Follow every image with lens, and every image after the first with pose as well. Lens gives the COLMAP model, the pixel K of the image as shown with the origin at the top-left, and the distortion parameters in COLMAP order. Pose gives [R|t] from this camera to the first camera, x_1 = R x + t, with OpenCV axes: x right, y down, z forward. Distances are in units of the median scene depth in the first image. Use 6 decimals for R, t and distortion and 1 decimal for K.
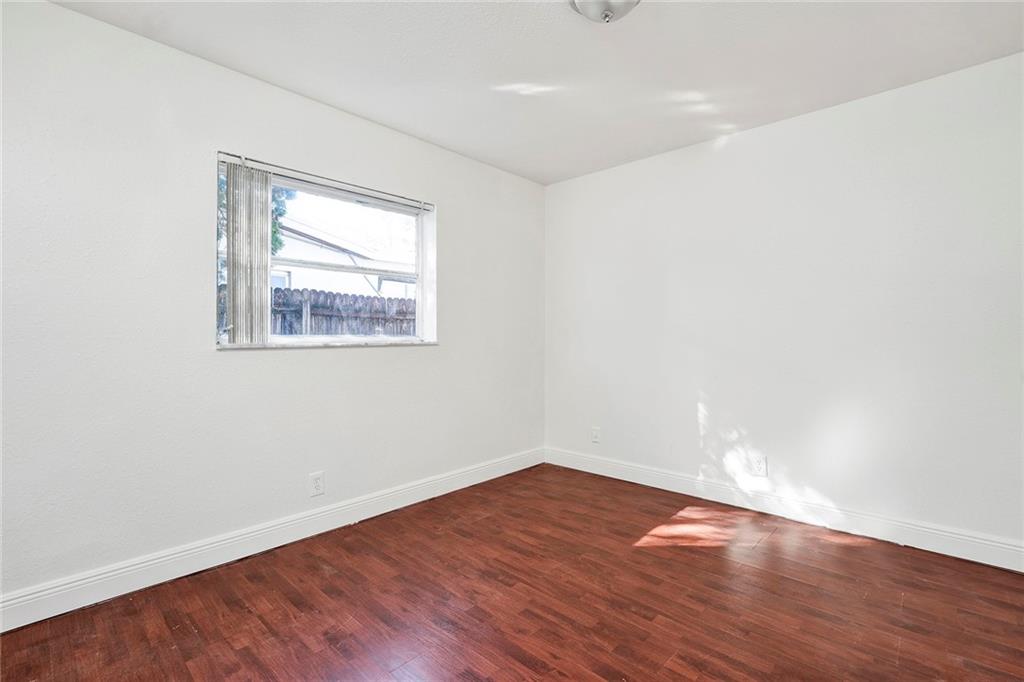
lens RADIAL K [[460.8, 0, 506.6], [0, 460.8, 343.5], [0, 0, 1]] dist [-0.018355, -0.000337]
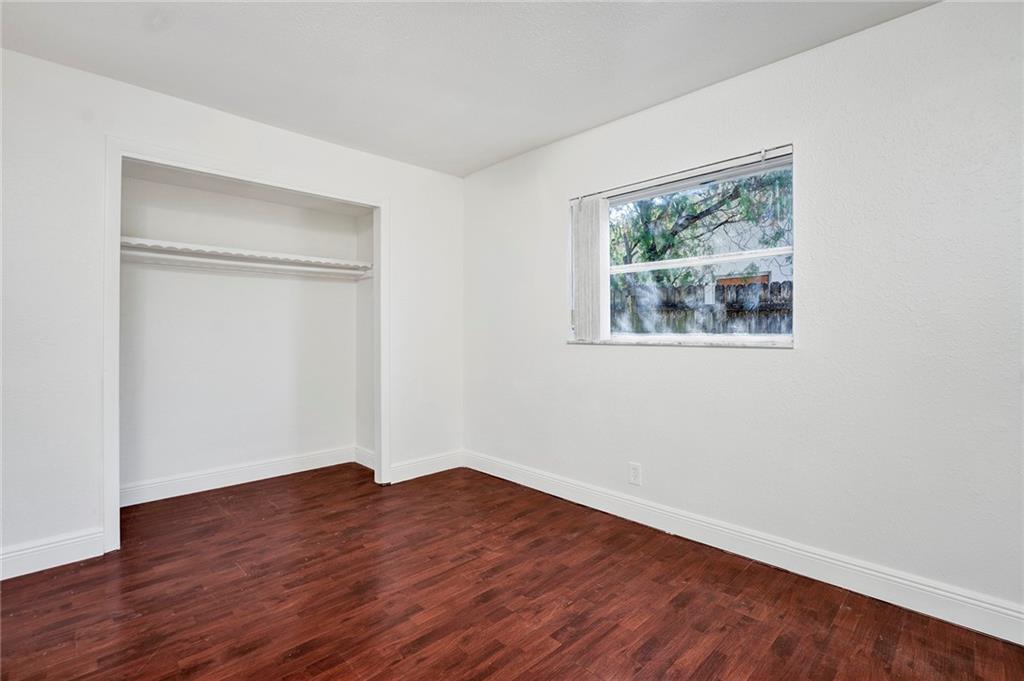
lens RADIAL K [[460.8, 0, 506.6], [0, 460.8, 343.0], [0, 0, 1]] dist [-0.018355, -0.000337]
pose [[-0.029177, 0.027302, -0.999201, 0.718690], [-0.021470, 0.999379, 0.027934, -0.021781], [0.999344, 0.022267, -0.028572, 0.806743]]
